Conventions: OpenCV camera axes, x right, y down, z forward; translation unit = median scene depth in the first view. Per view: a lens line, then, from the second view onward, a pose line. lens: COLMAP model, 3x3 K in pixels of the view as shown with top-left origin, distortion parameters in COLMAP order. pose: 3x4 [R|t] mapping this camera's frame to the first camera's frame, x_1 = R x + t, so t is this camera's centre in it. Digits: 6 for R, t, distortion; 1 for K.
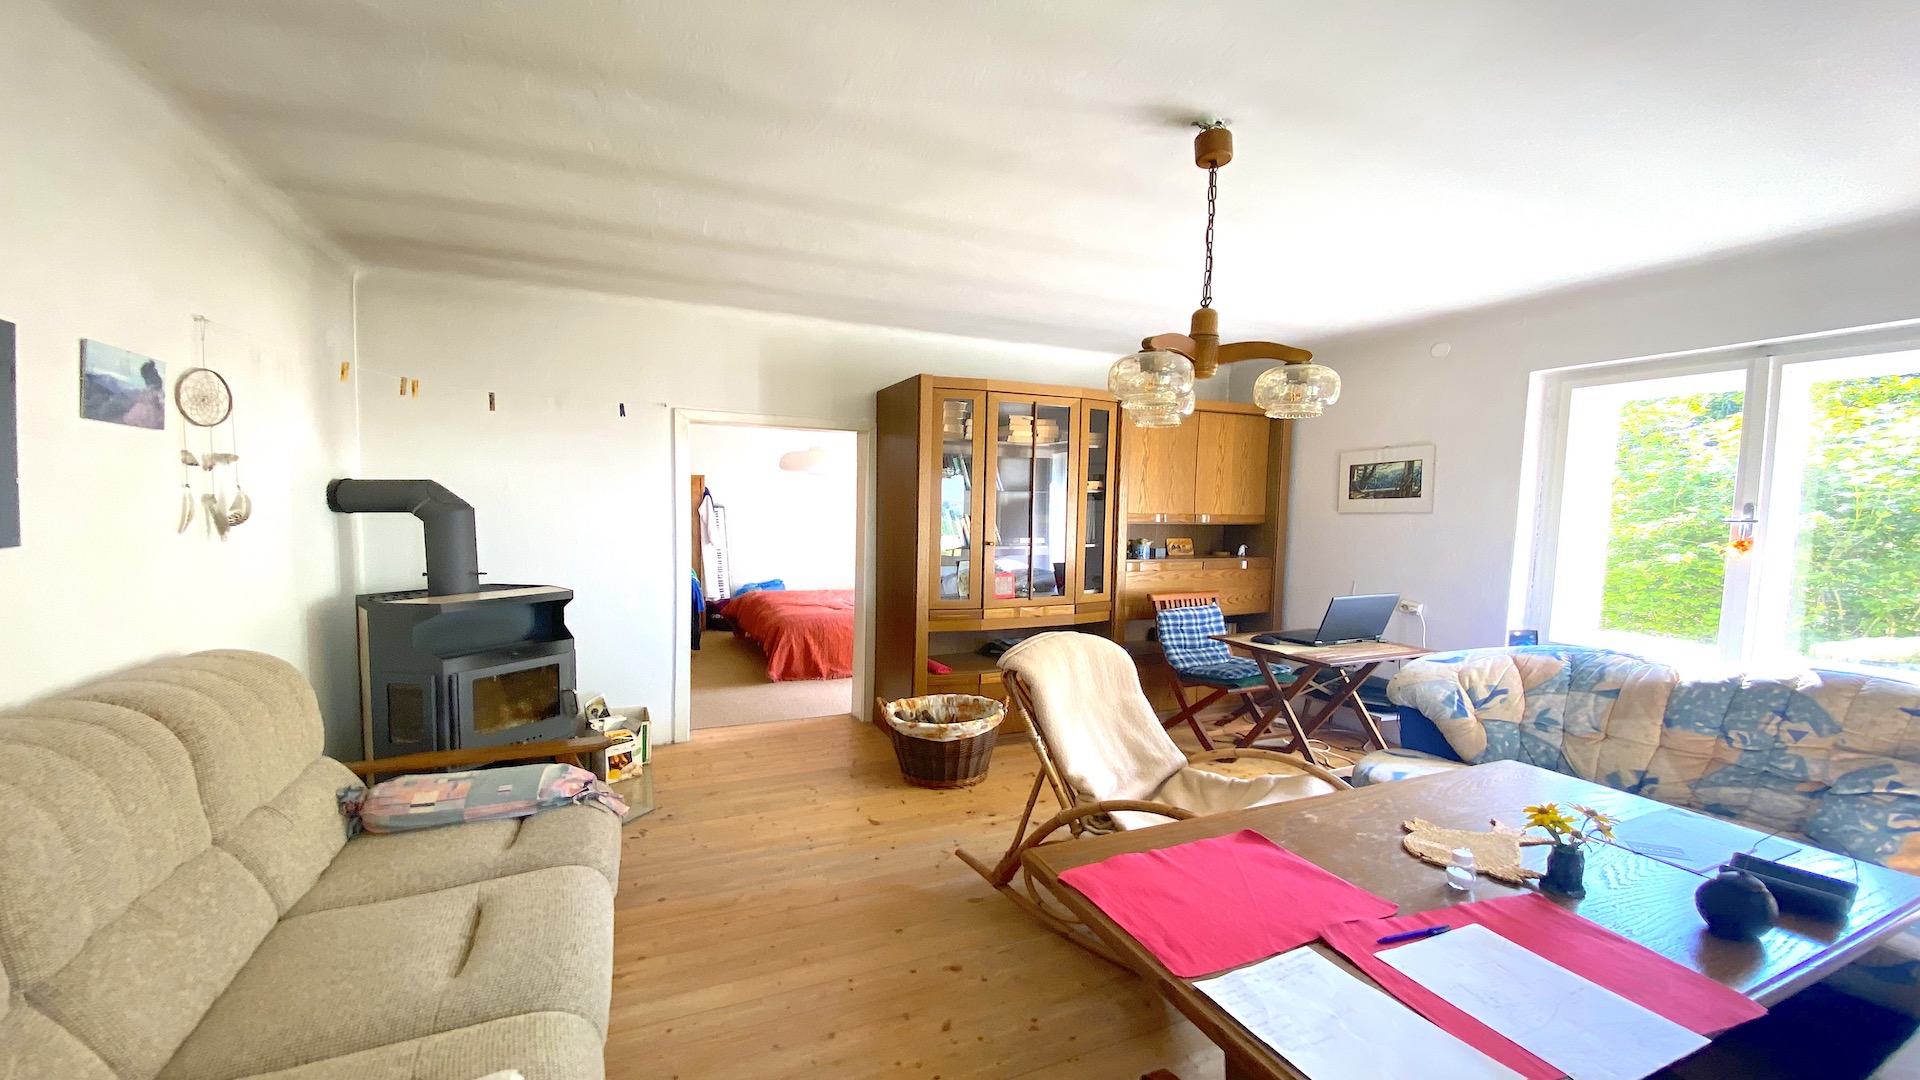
lens RADIAL K [[784.8, 0, 960.0], [0, 784.8, 540.0], [0, 0, 1]] dist [-0.000155, 0.000092]
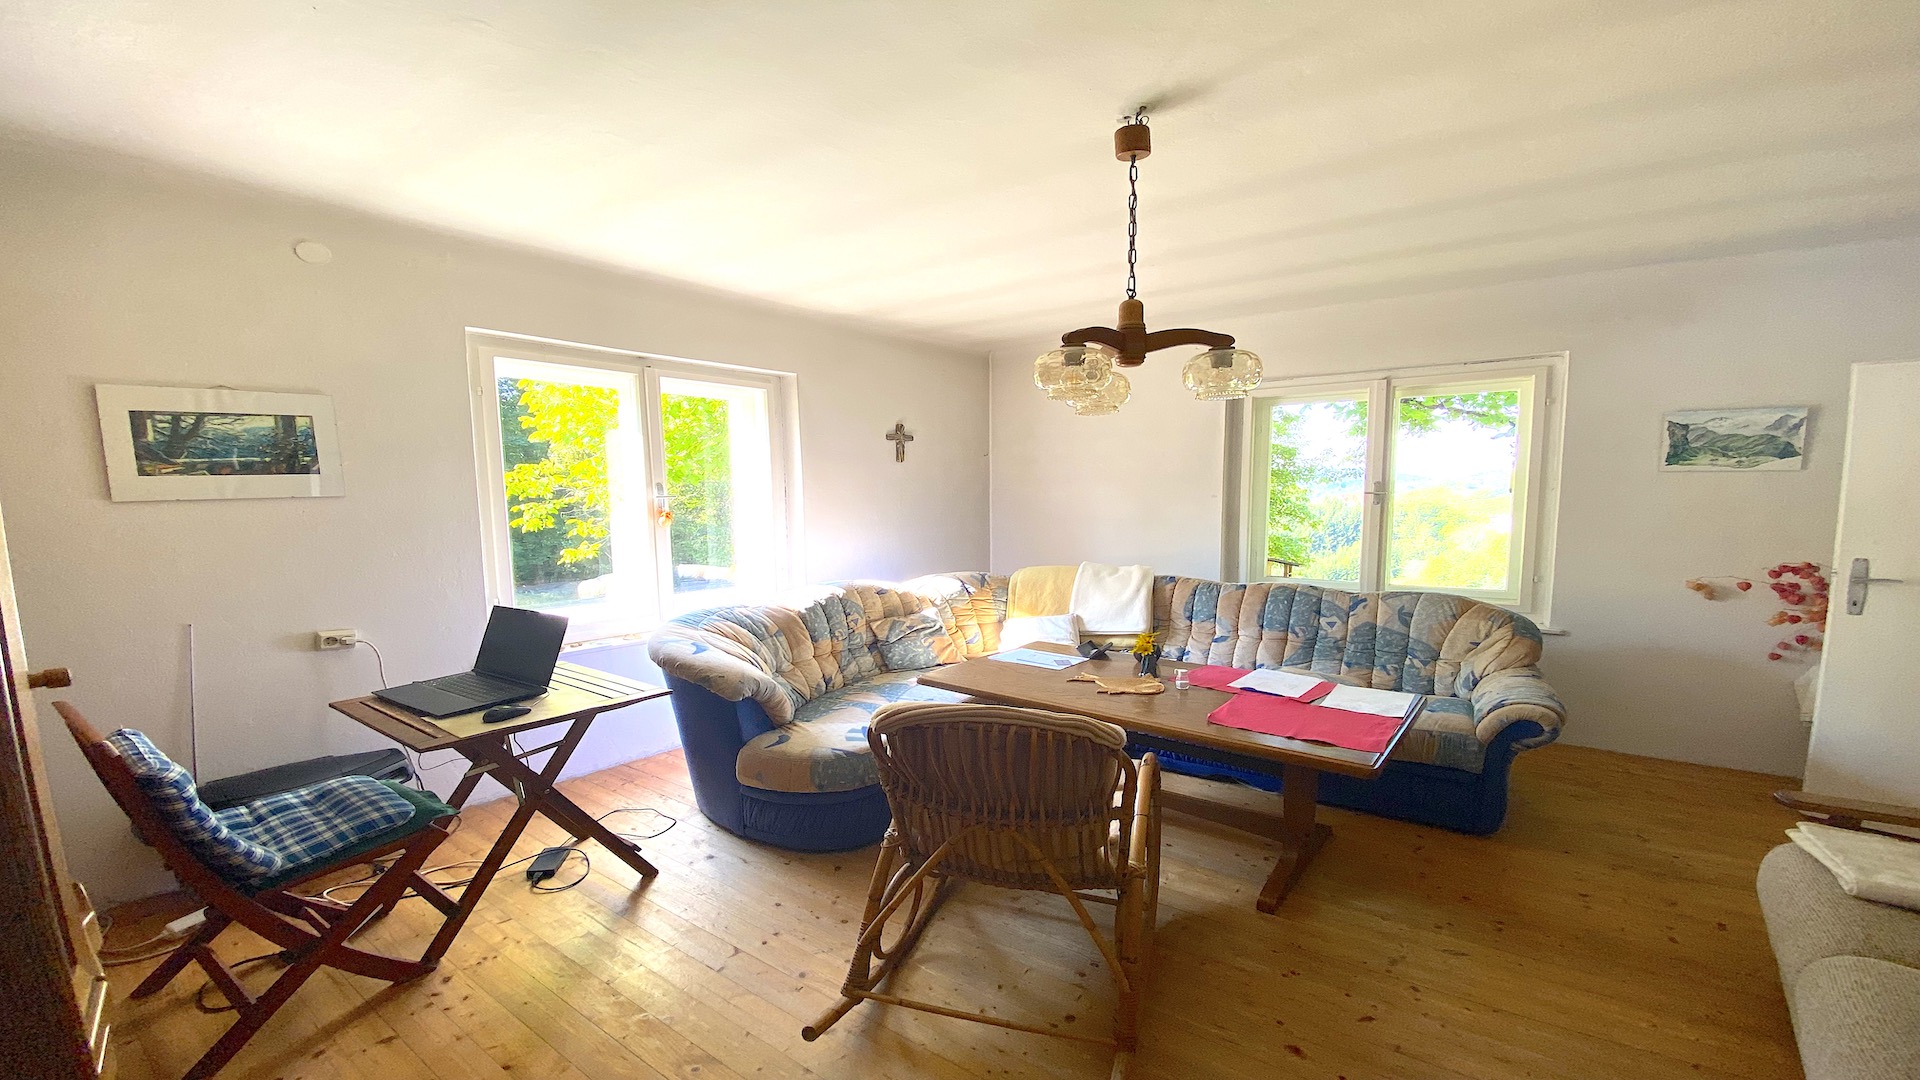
lens RADIAL K [[784.8, 0, 960.0], [0, 784.8, 540.0], [0, 0, 1]] dist [-0.000155, 0.000092]
pose [[-0.485327, -0.084986, 0.870192, -0.256698], [0.032835, 0.992791, 0.115273, -0.054925], [-0.873716, 0.084518, -0.479038, 0.820996]]
